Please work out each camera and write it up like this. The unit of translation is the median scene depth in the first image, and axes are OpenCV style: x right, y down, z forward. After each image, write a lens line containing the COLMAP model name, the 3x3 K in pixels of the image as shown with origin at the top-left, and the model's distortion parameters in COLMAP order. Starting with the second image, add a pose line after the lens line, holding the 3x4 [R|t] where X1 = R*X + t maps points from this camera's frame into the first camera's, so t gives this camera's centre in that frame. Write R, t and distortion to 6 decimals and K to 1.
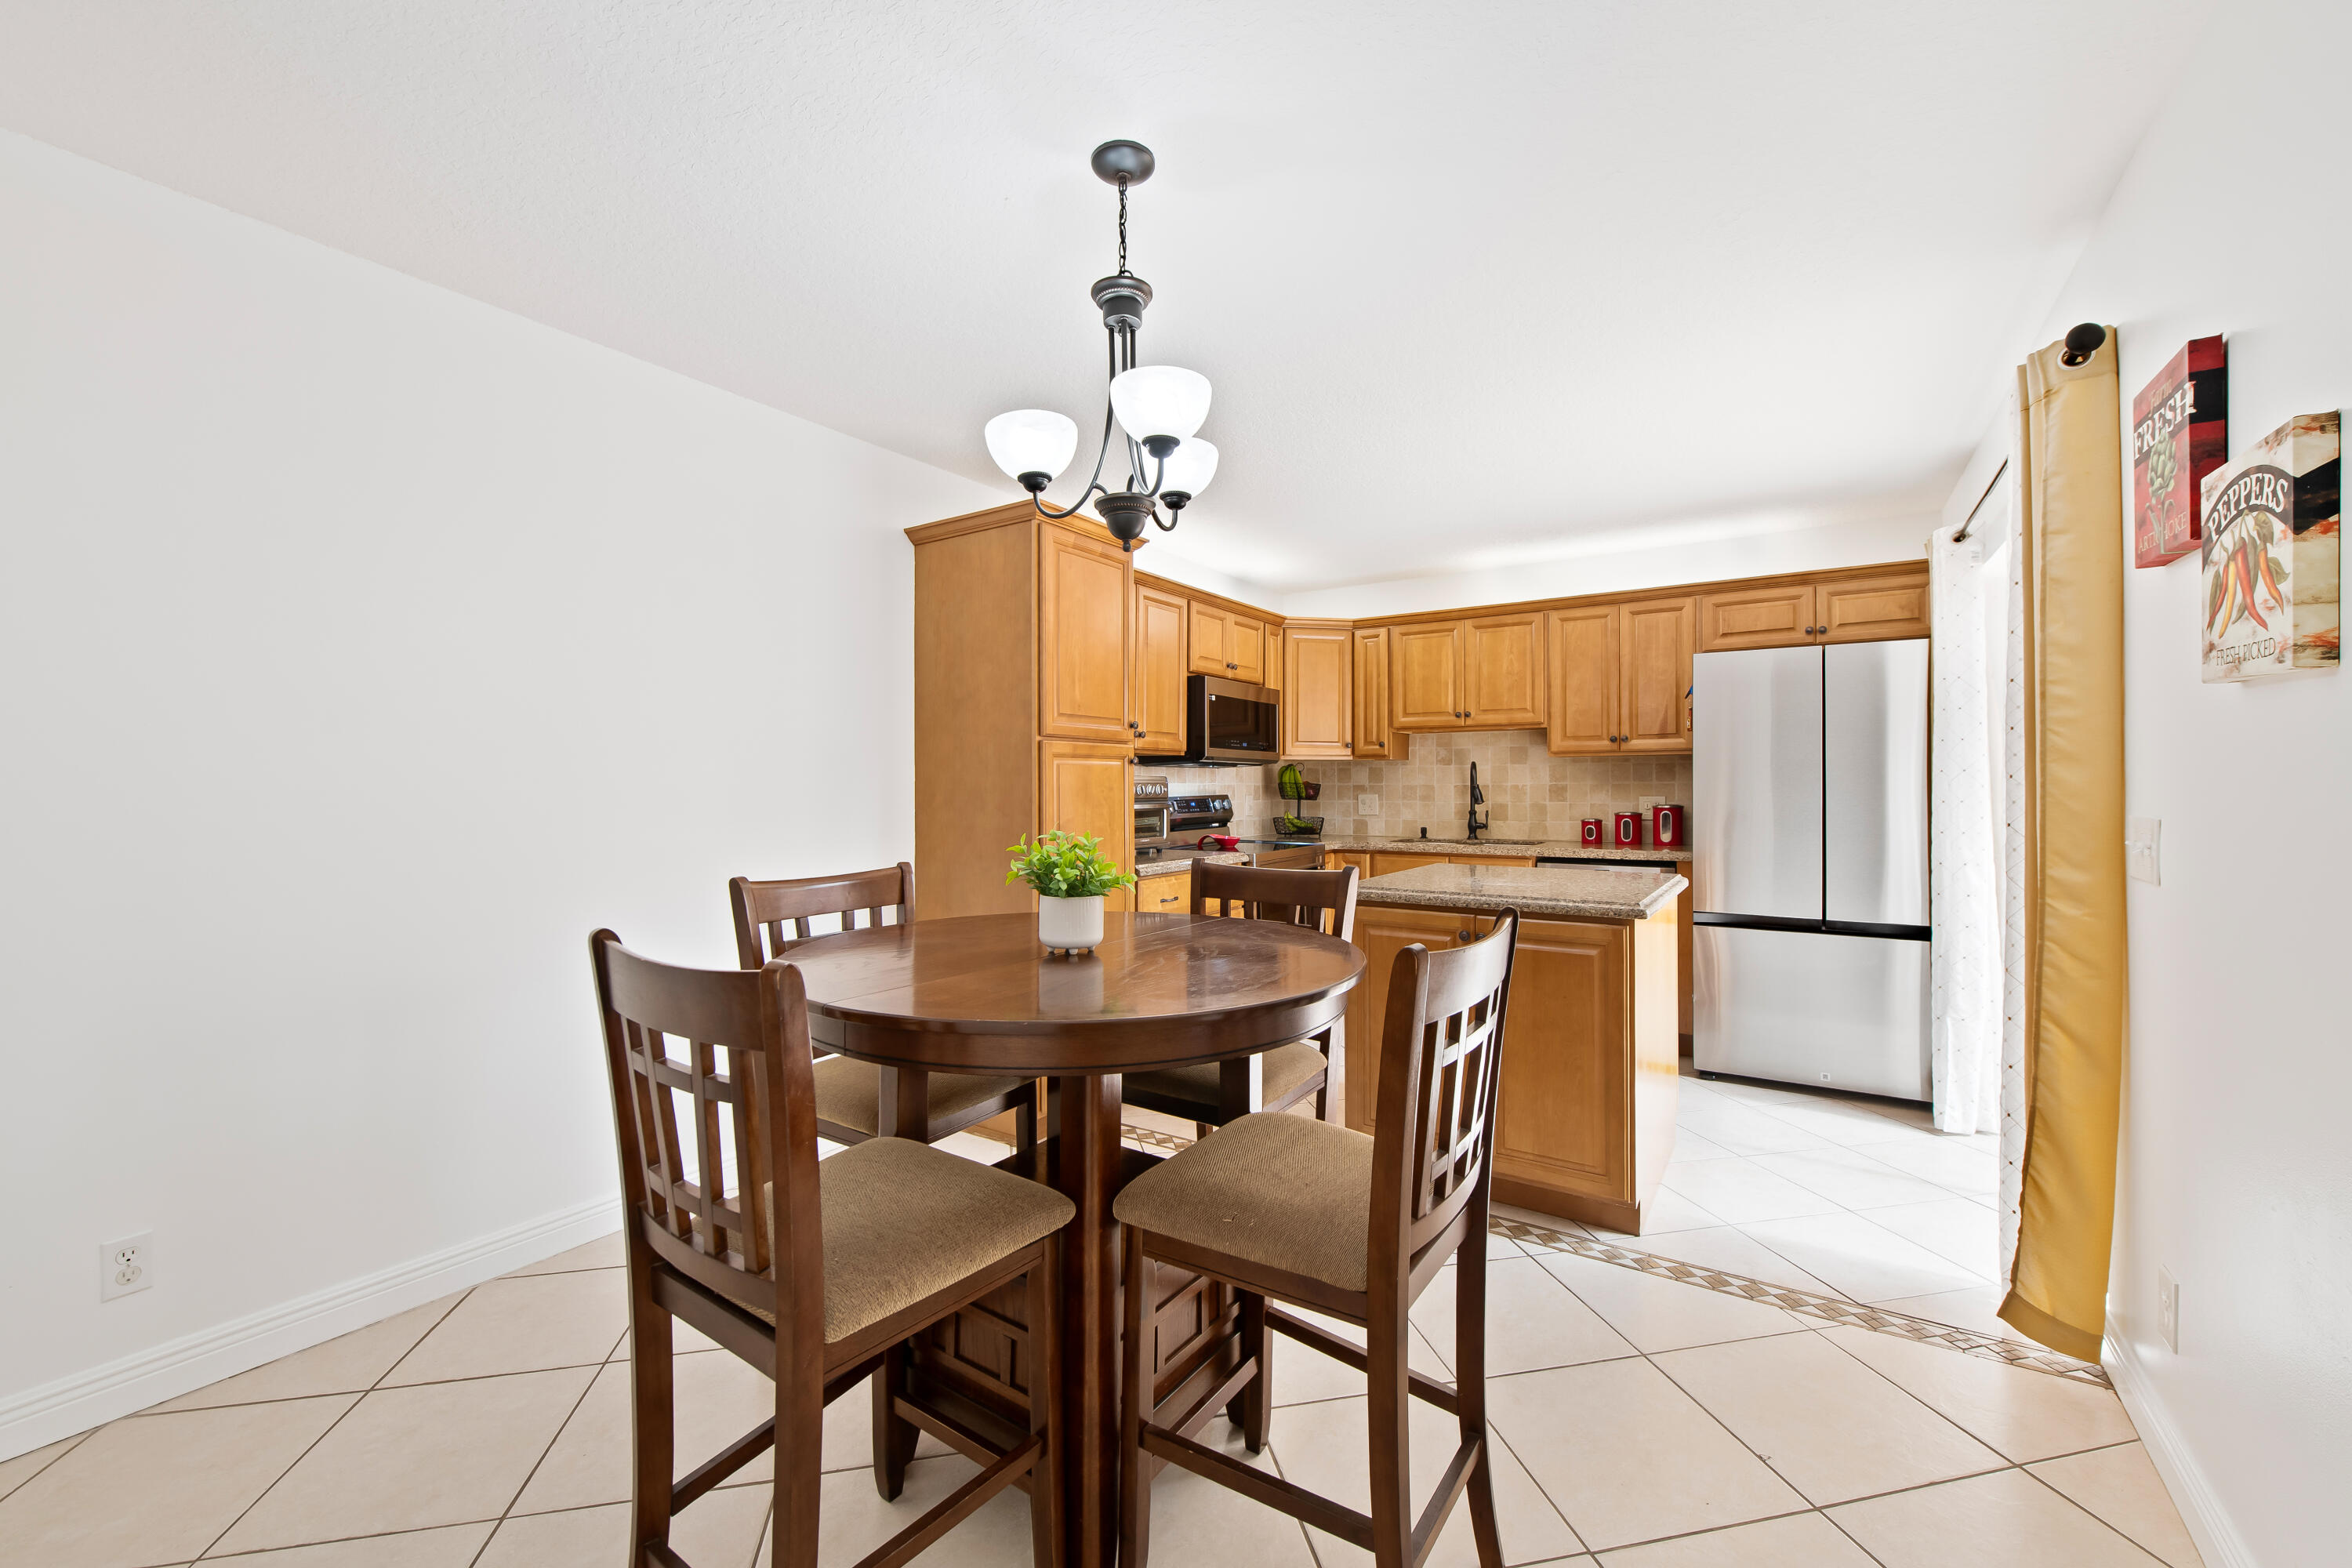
lens RADIAL K [[933.7, 0, 1191.0], [0, 933.7, 784.6], [0, 0, 1]] dist [-0.003257, -0.001107]
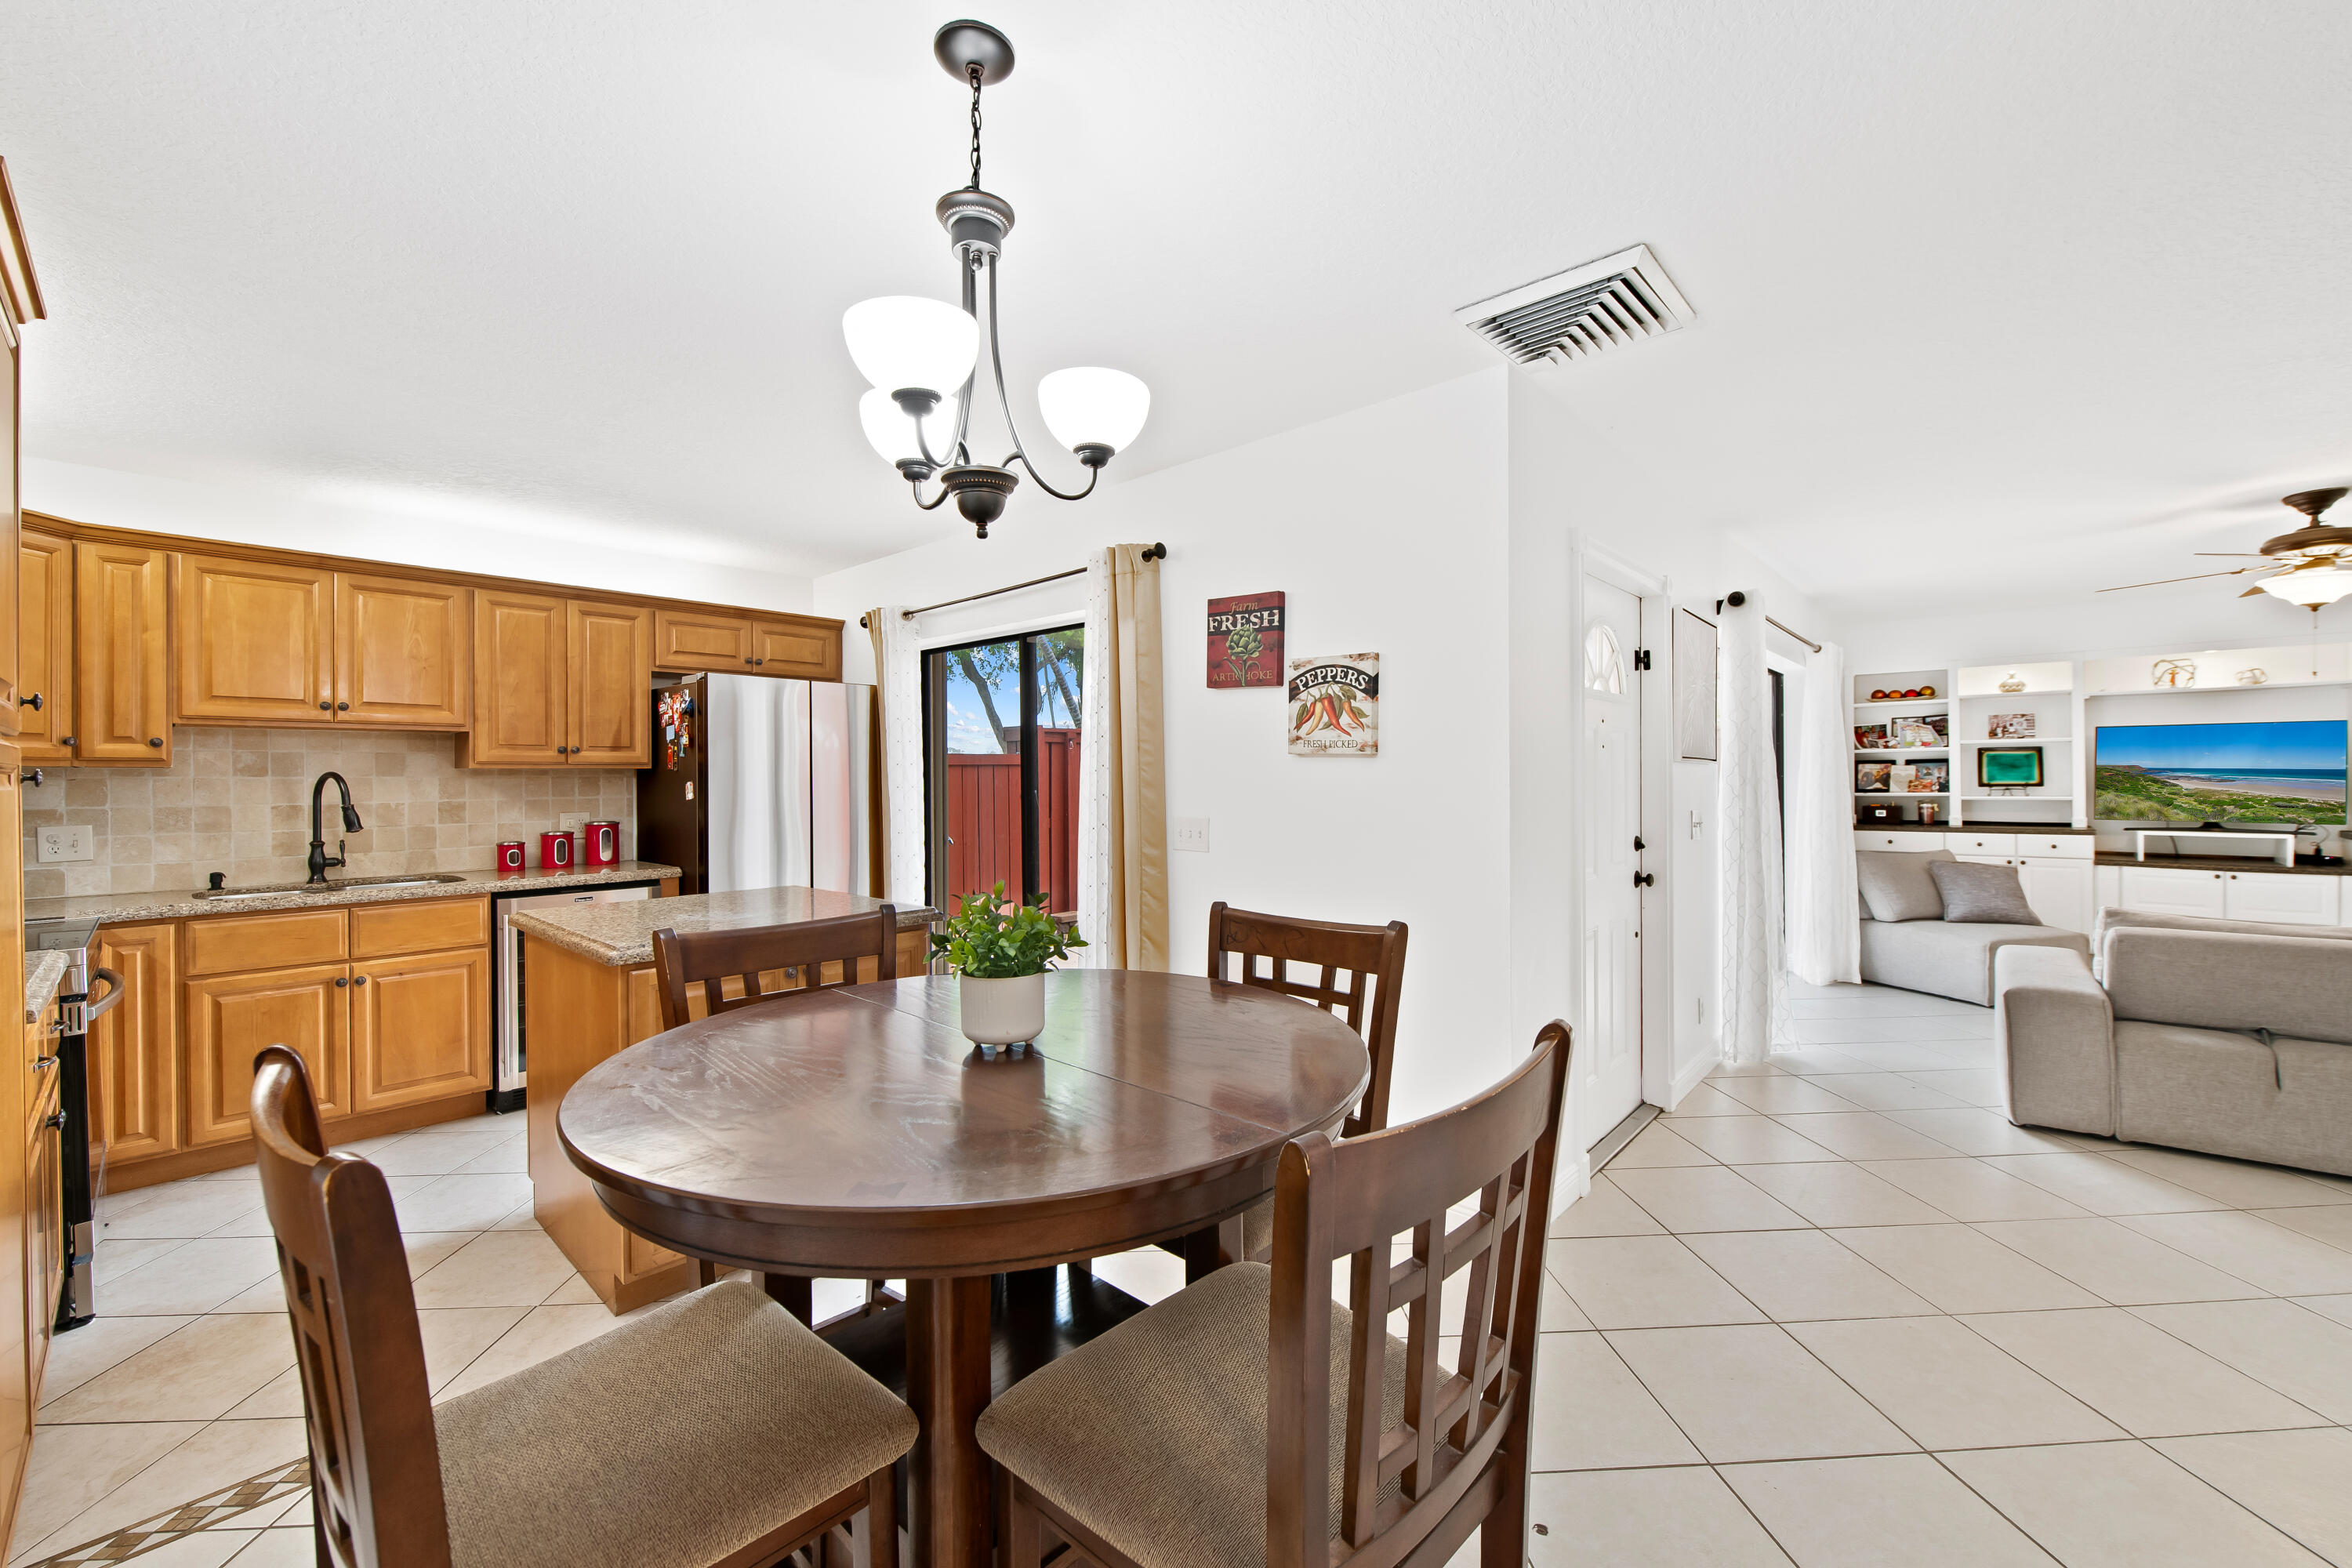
lens RADIAL K [[933.7, 0, 1187.3], [0, 933.7, 783.7], [0, 0, 1]] dist [-0.003257, -0.001107]
pose [[0.152898, -0.003361, 0.988236, -0.315726], [0.007356, 0.999970, 0.002263, -0.013652], [-0.988215, 0.006923, 0.152918, 0.263345]]
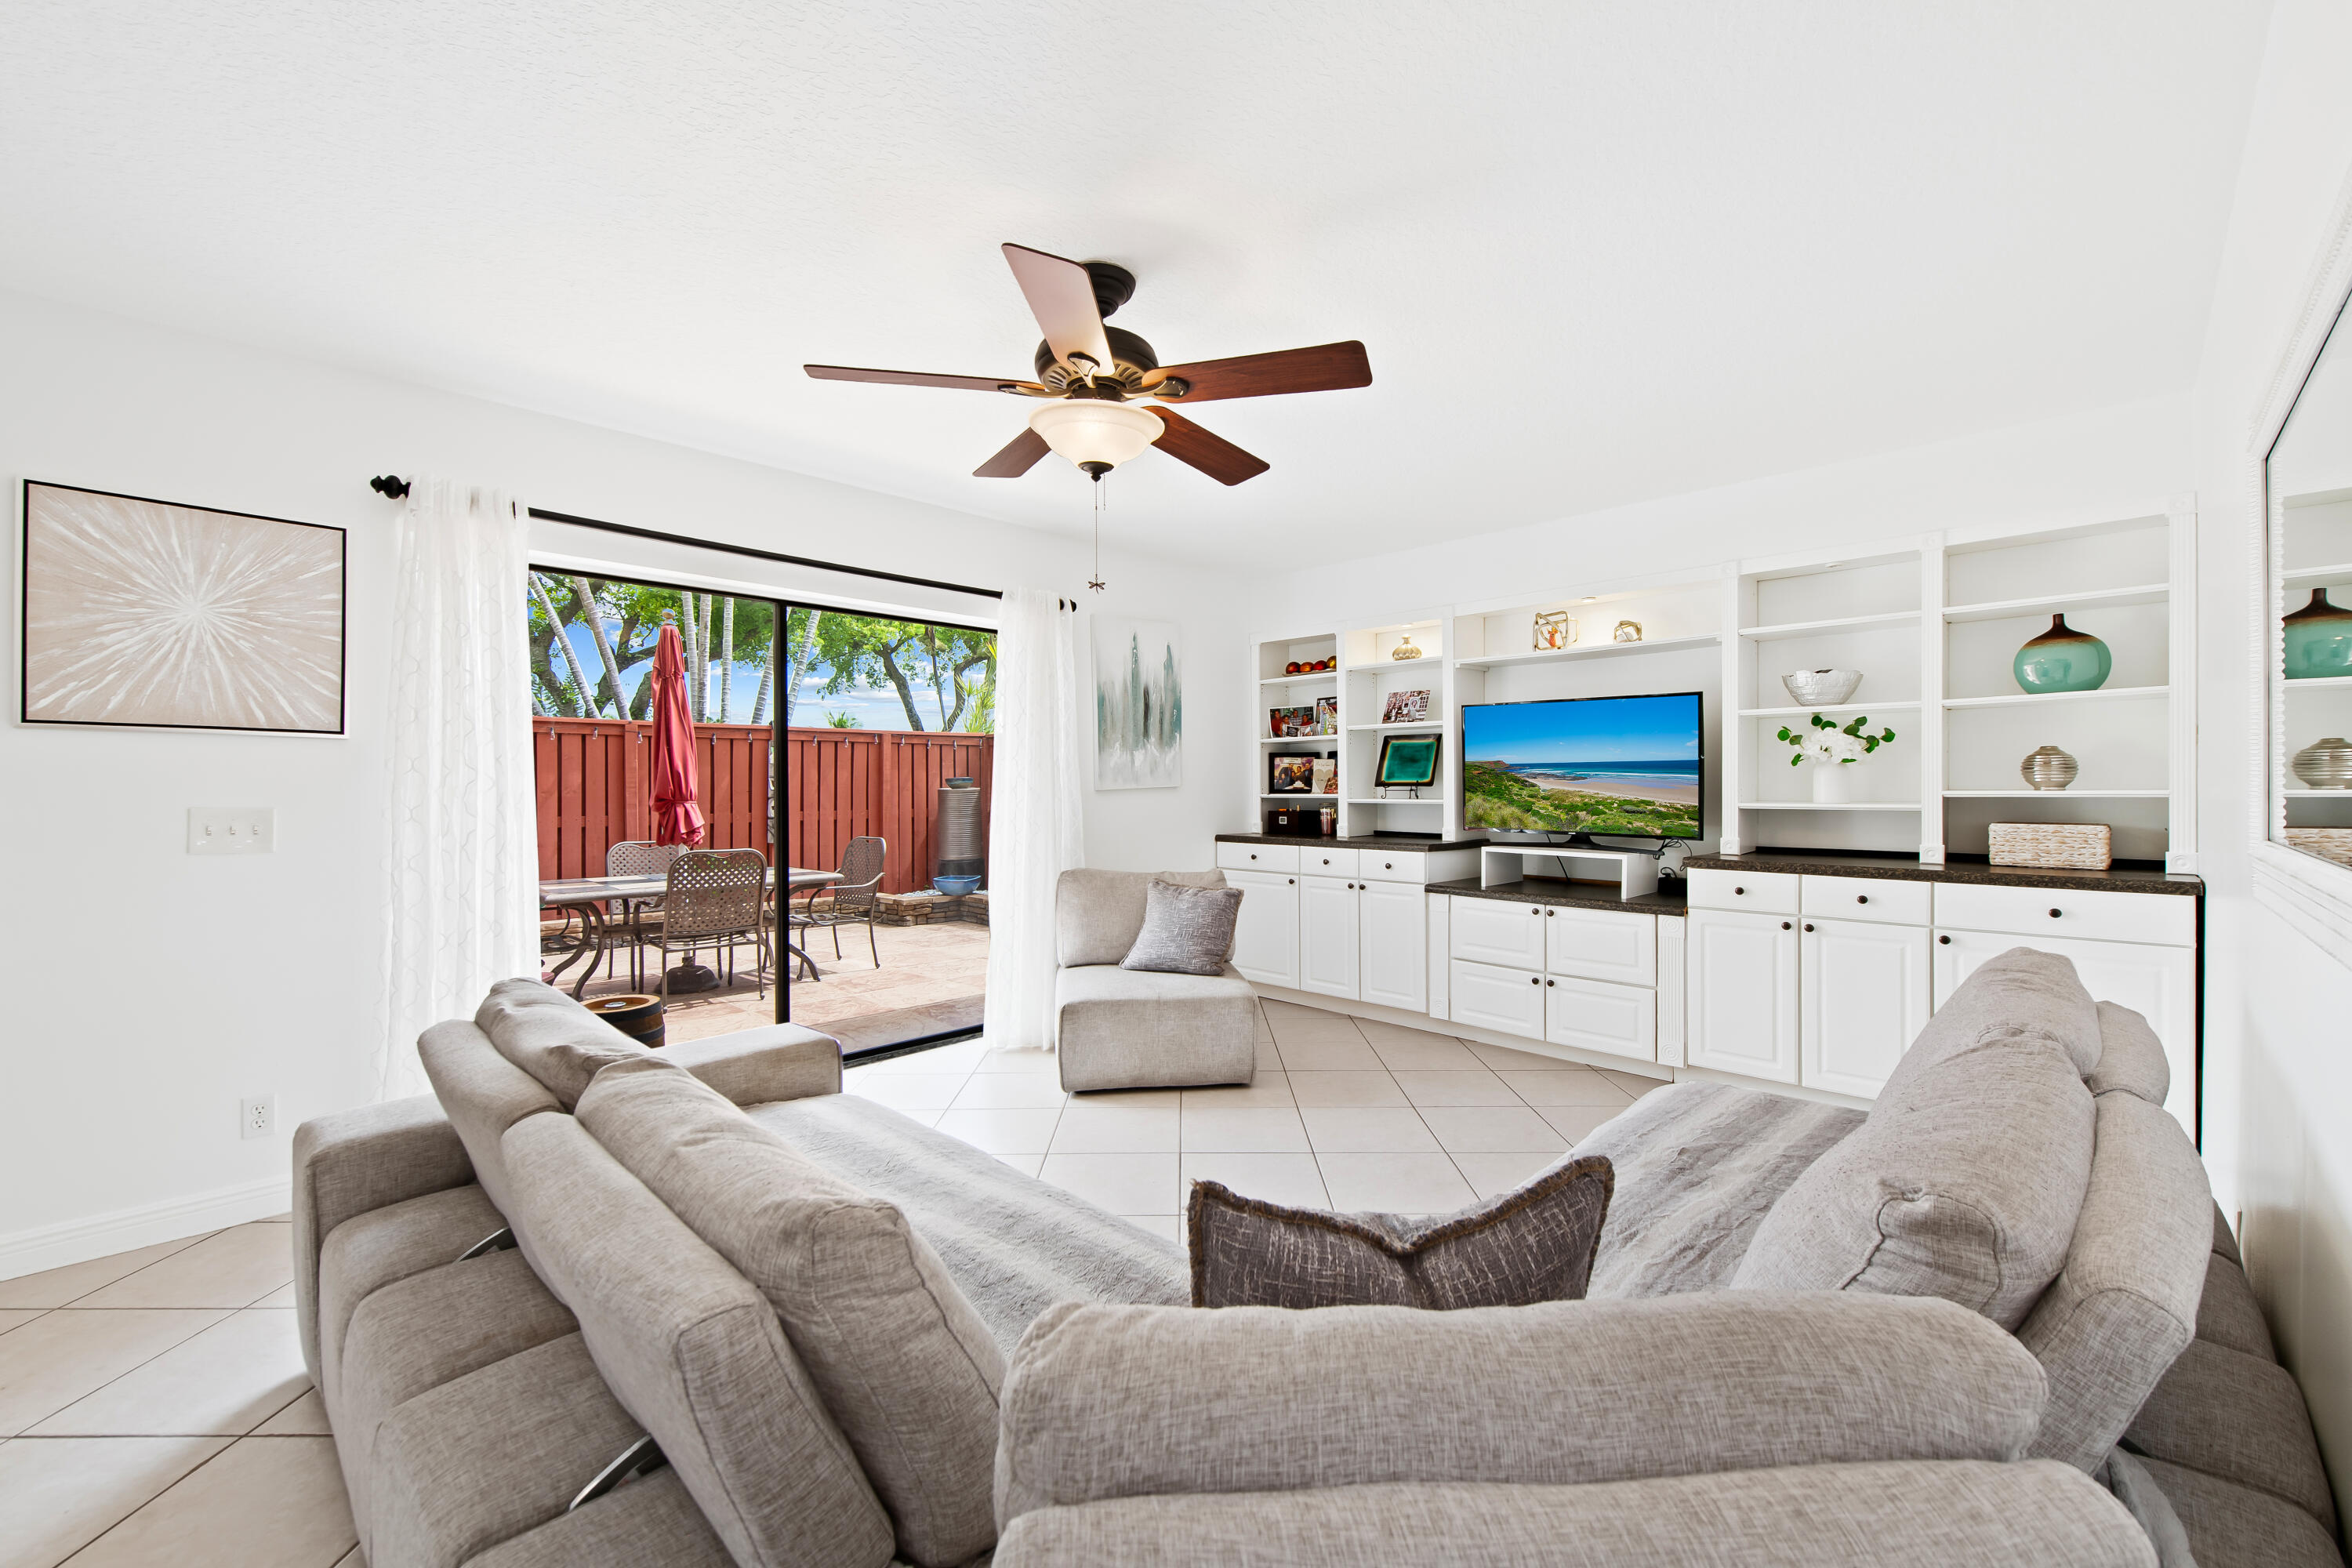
lens RADIAL K [[933.7, 0, 1188.1], [0, 933.7, 782.3], [0, 0, 1]] dist [-0.003257, -0.001107]
pose [[0.190143, 0.007290, 0.981729, 0.166725], [-0.000672, 0.999973, -0.007295, 0.006379], [-0.981756, 0.000728, 0.190142, -0.704427]]
